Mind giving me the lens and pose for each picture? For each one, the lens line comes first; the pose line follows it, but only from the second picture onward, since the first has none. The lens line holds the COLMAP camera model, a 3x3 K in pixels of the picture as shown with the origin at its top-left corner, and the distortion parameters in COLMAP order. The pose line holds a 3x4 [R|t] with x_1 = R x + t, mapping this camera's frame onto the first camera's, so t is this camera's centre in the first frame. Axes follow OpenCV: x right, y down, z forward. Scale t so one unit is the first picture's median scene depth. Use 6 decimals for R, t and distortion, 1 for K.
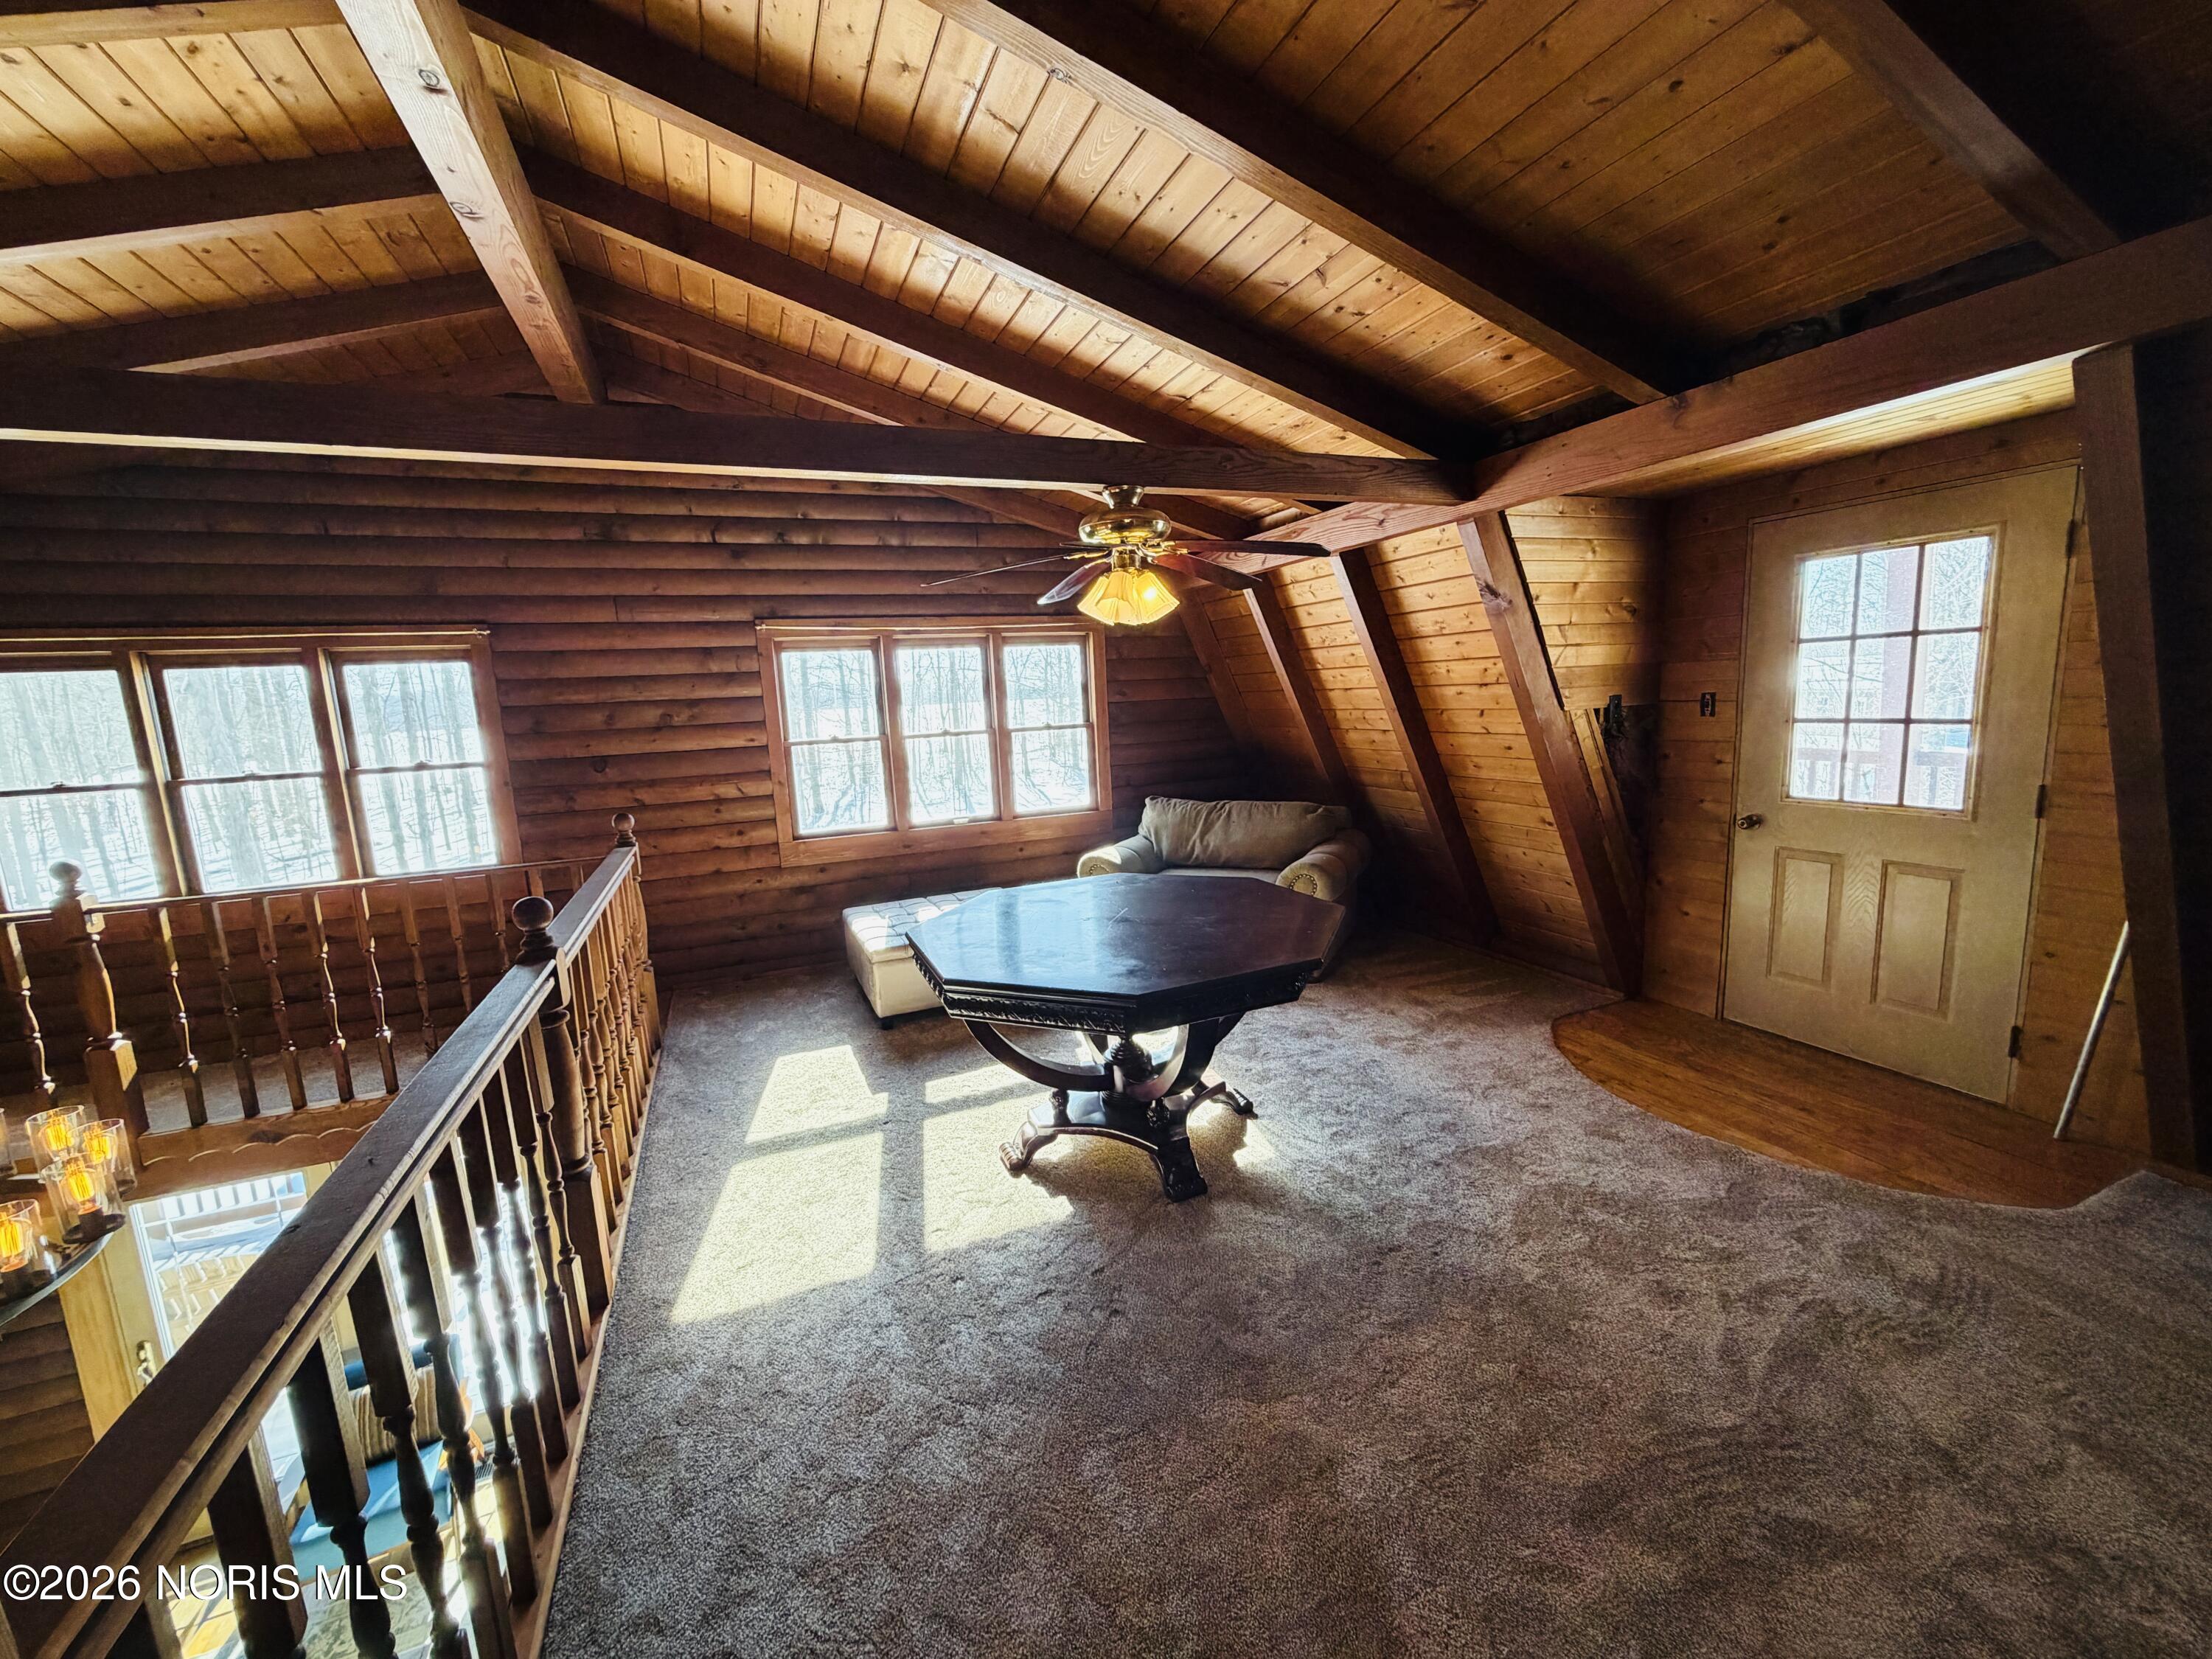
lens RADIAL K [[879.9, 0, 1101.0], [0, 879.9, 827.4], [0, 0, 1]] dist [0.001711, 0.000322]
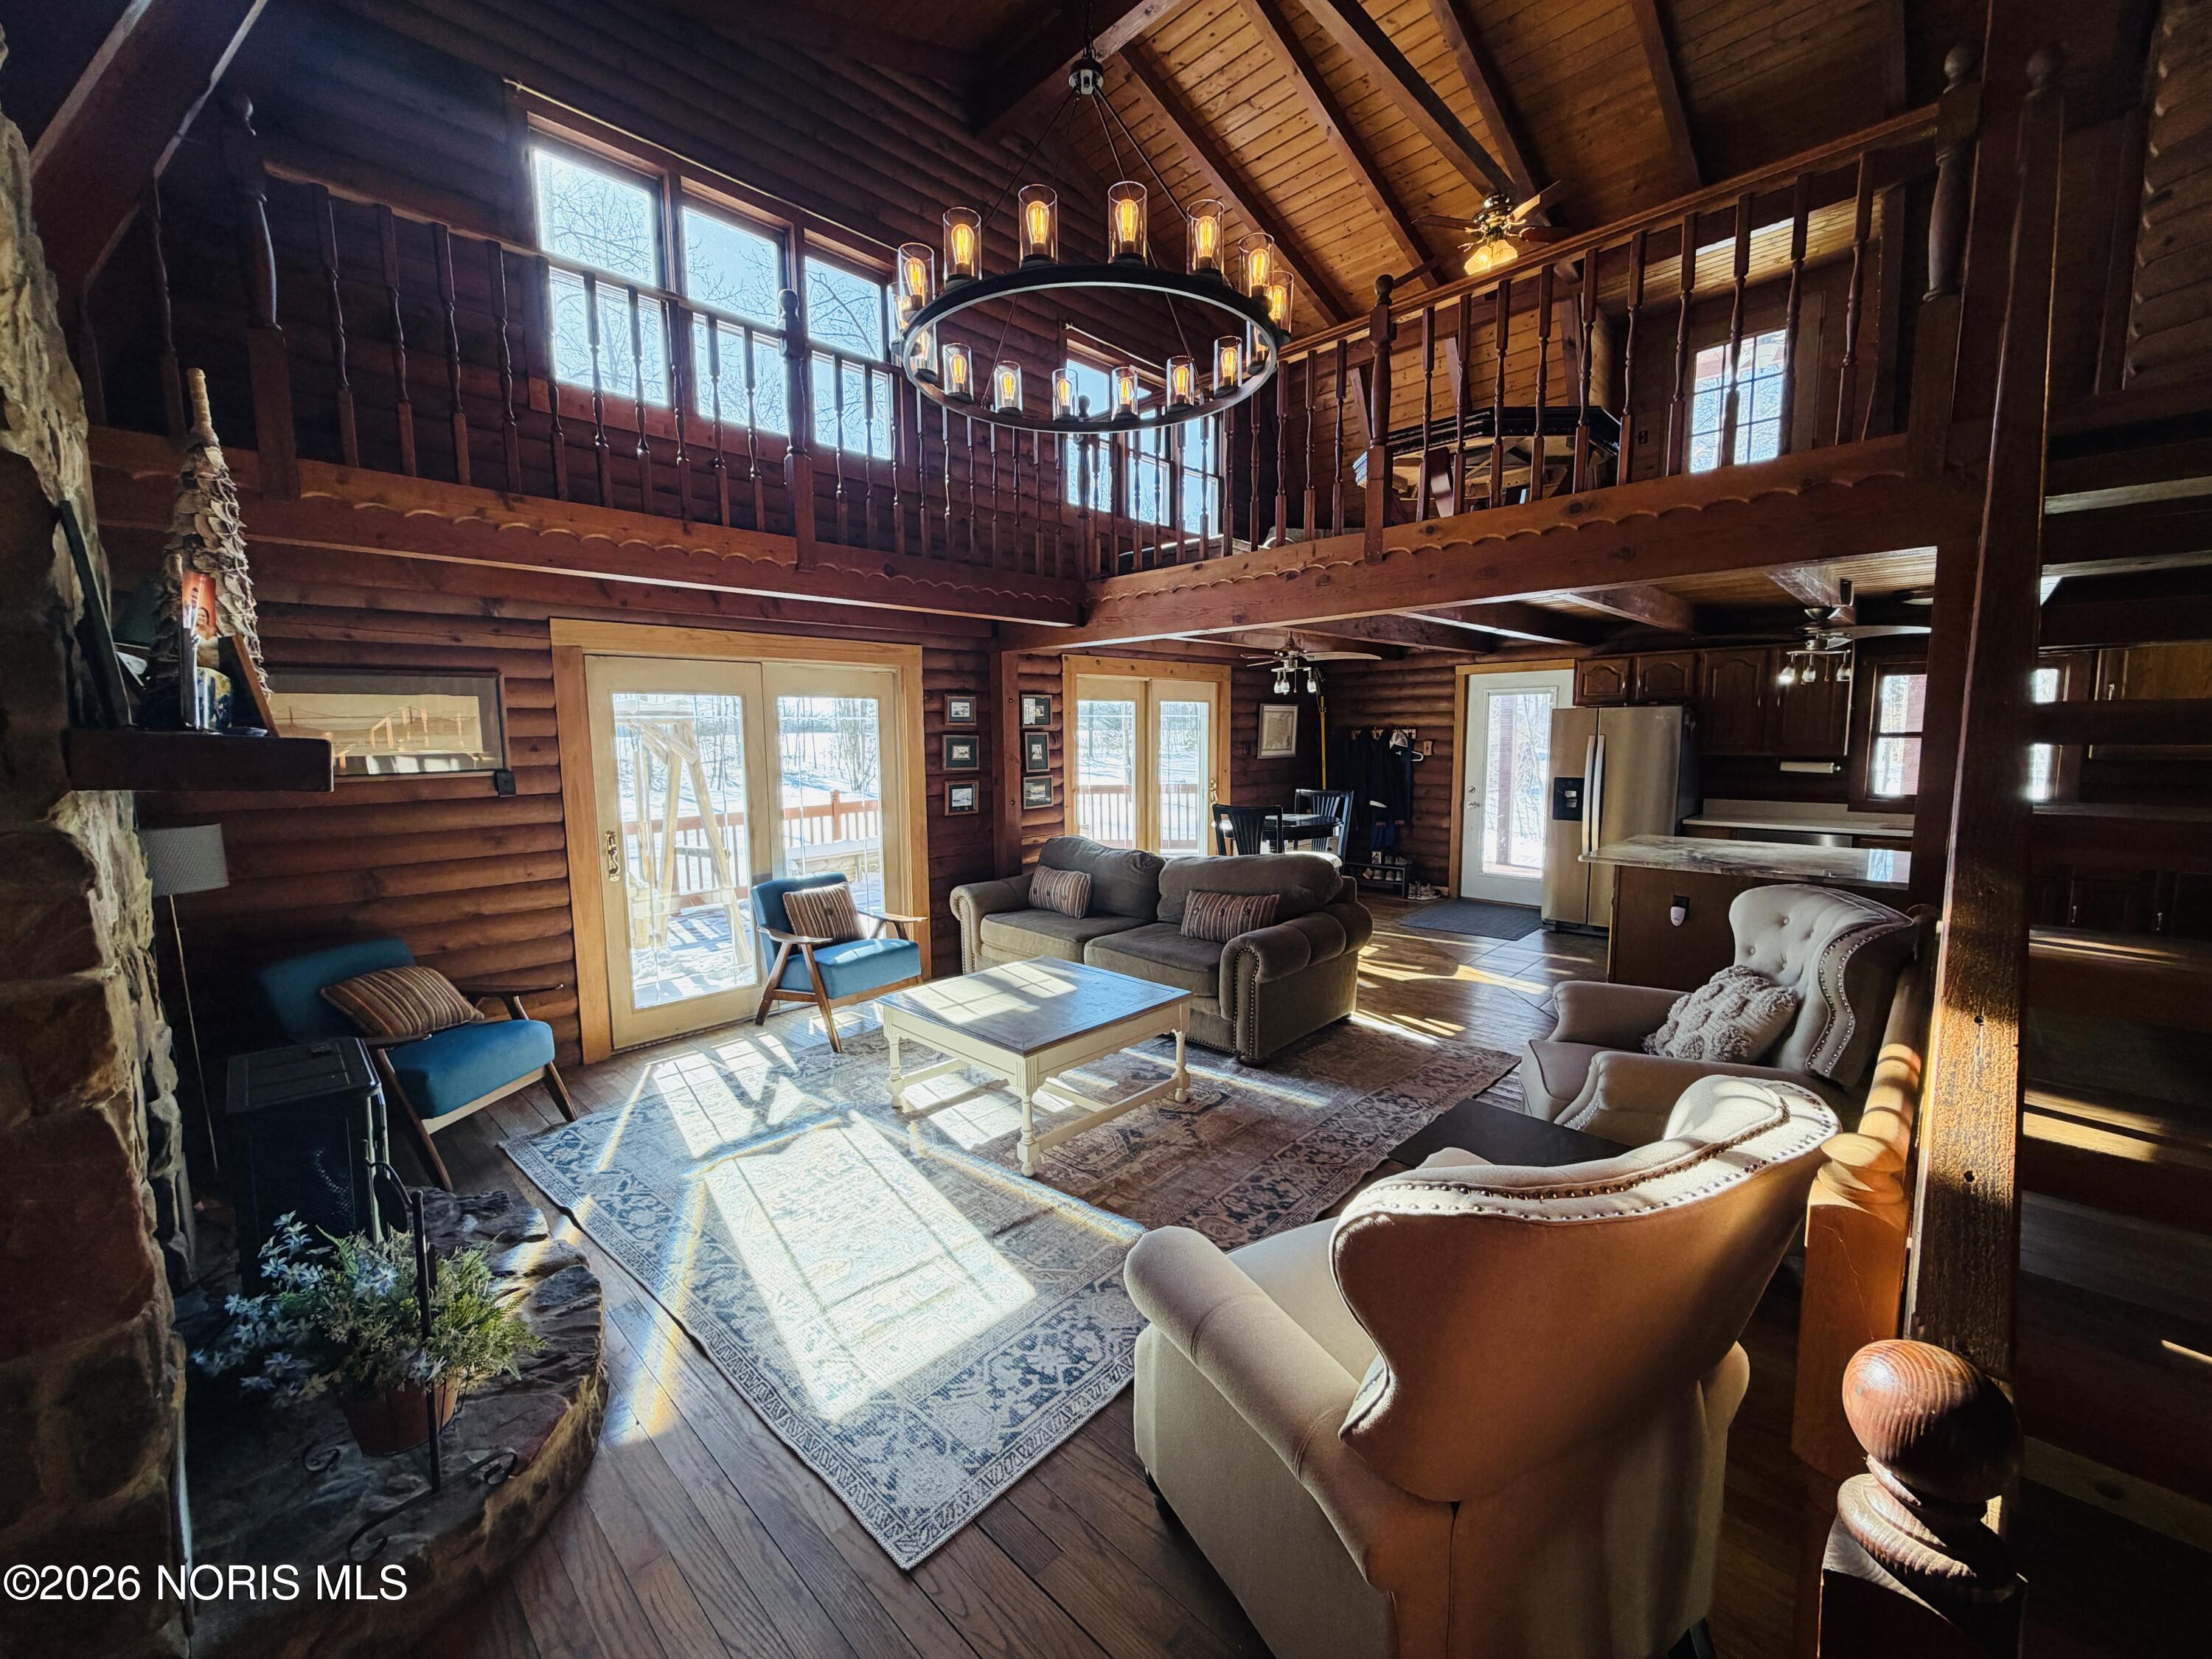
lens RADIAL K [[879.9, 0, 1101.0], [0, 879.9, 827.4], [0, 0, 1]] dist [0.001711, 0.000322]
pose [[0.920331, -0.007530, 0.391069, -1.047322], [0.030195, 0.998199, -0.051840, 0.711785], [-0.389974, 0.059518, 0.918900, -0.201855]]
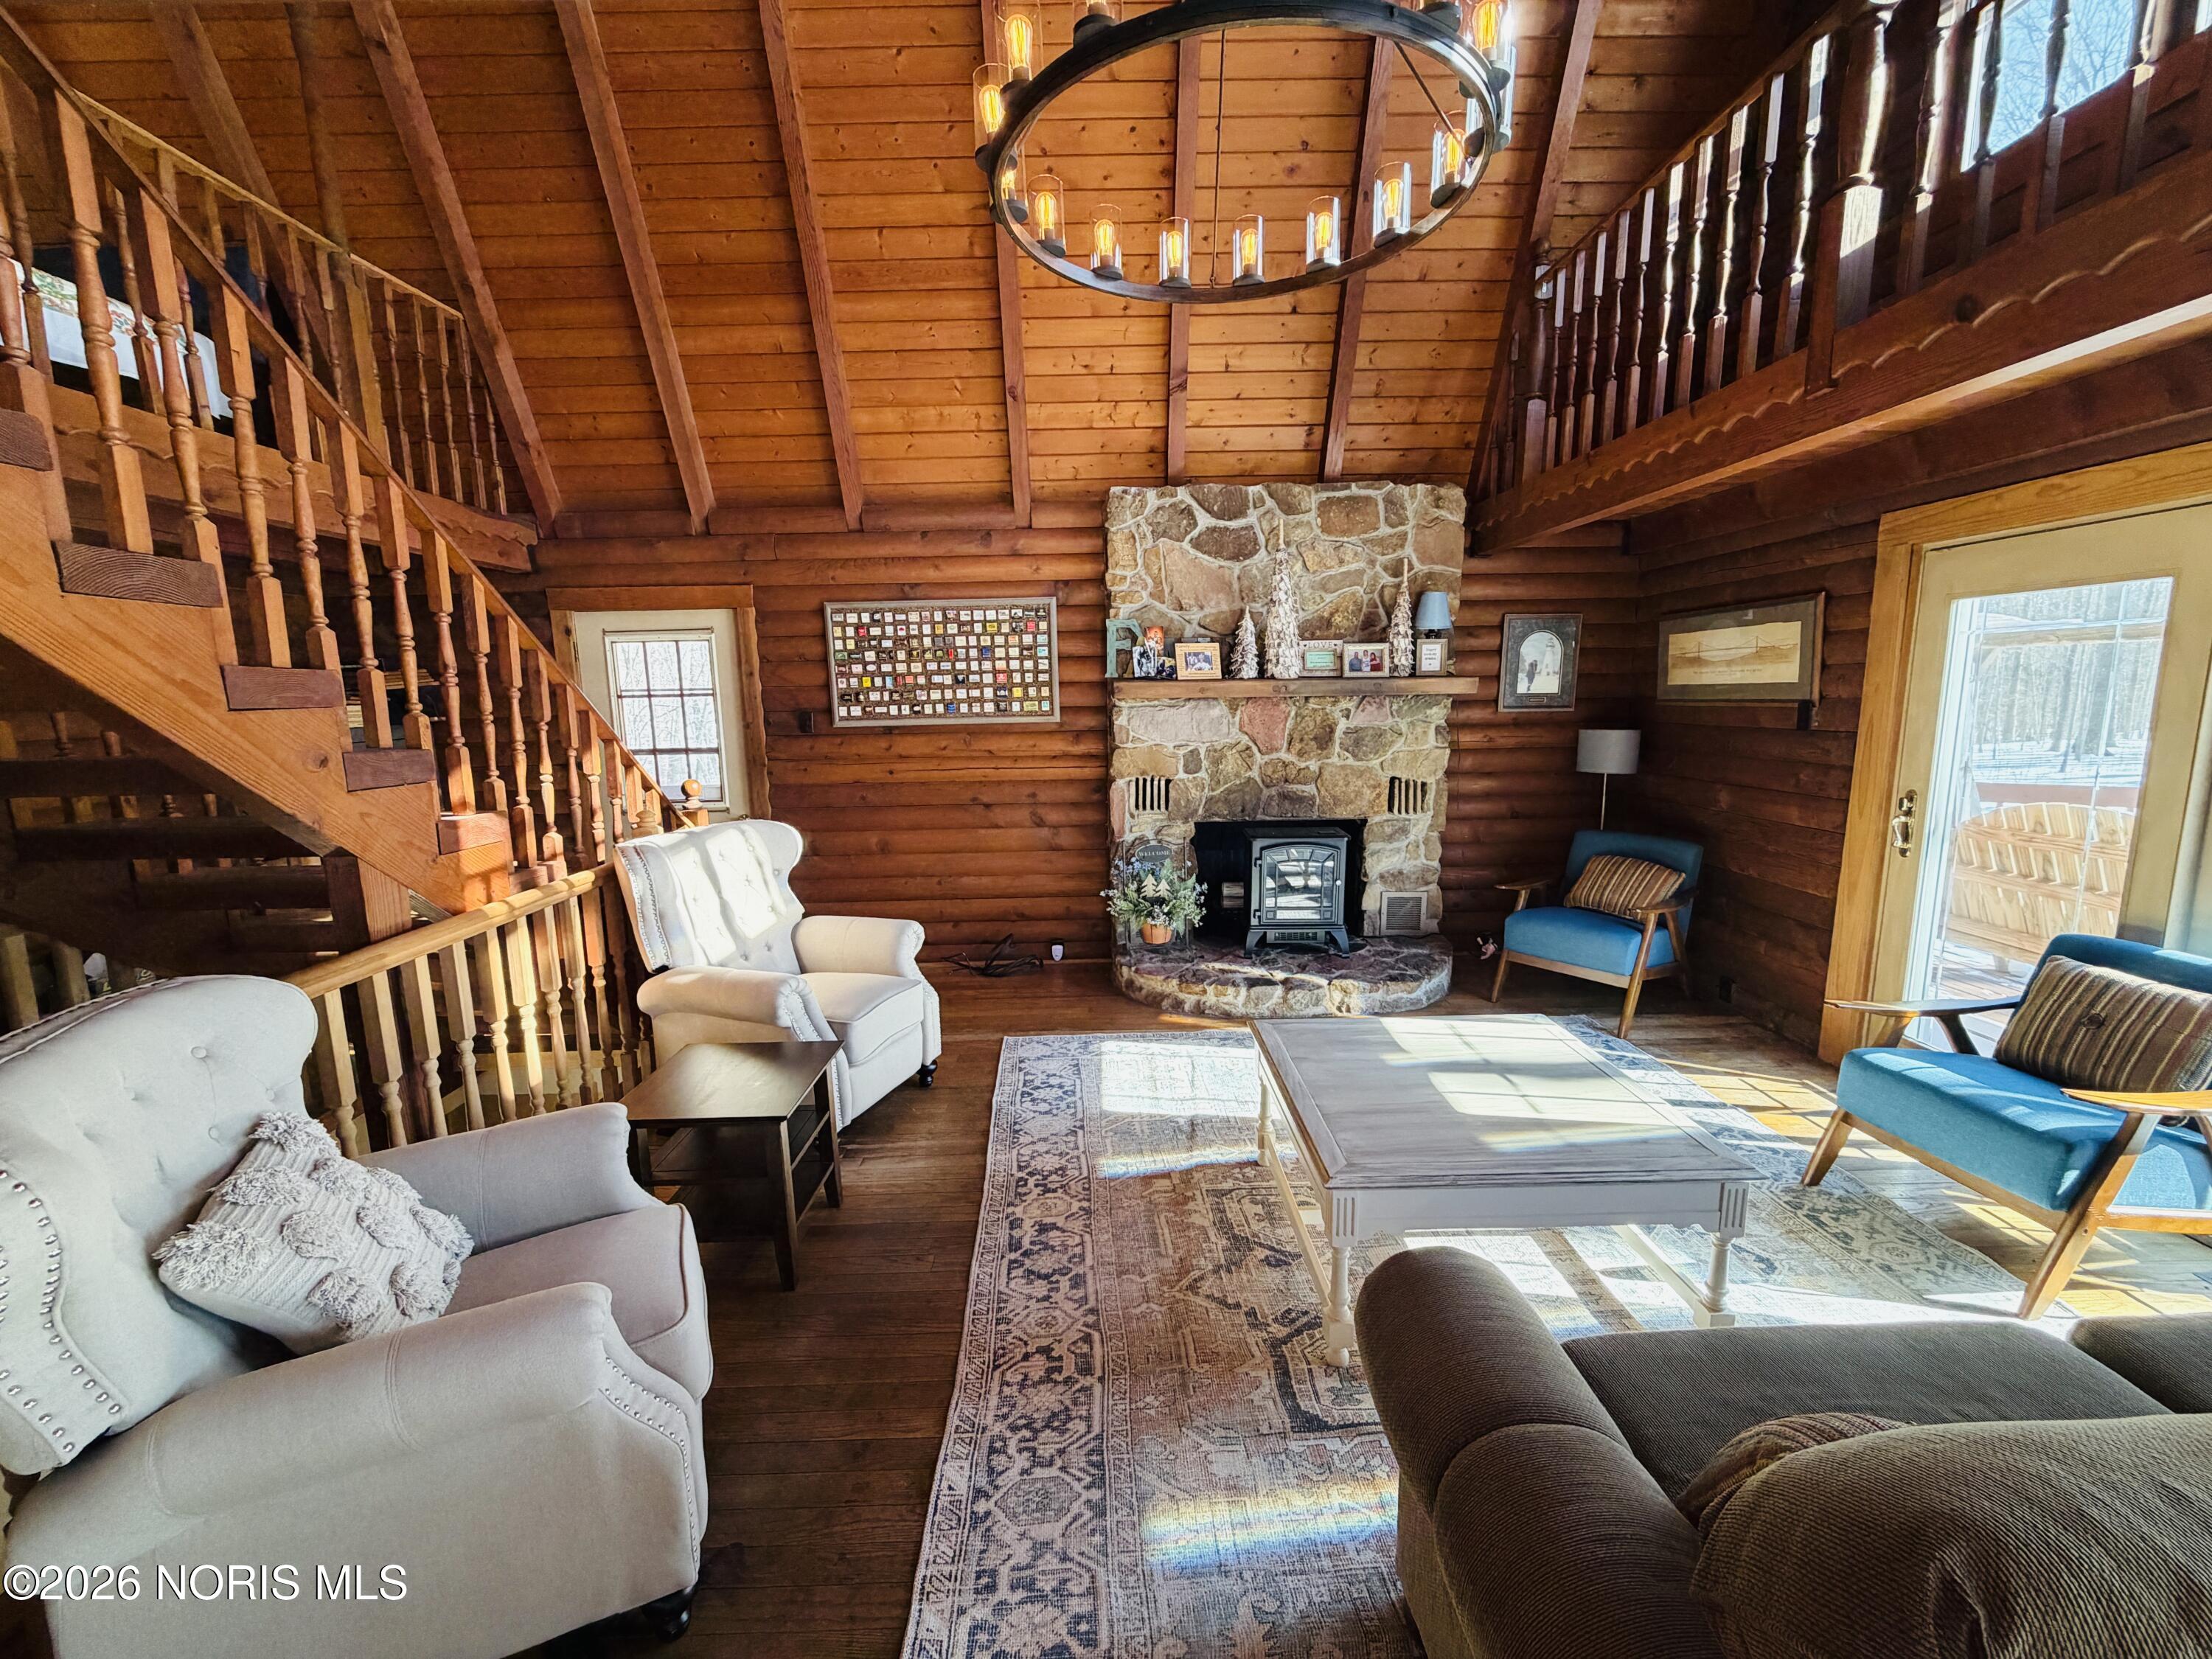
lens RADIAL K [[879.9, 0, 1101.0], [0, 879.9, 827.4], [0, 0, 1]] dist [0.001711, 0.000322]
pose [[-0.373382, 0.194286, -0.907104, -0.114609], [-0.107679, 0.962137, 0.250396, 0.544126], [0.921407, 0.191169, -0.338325, 0.671615]]
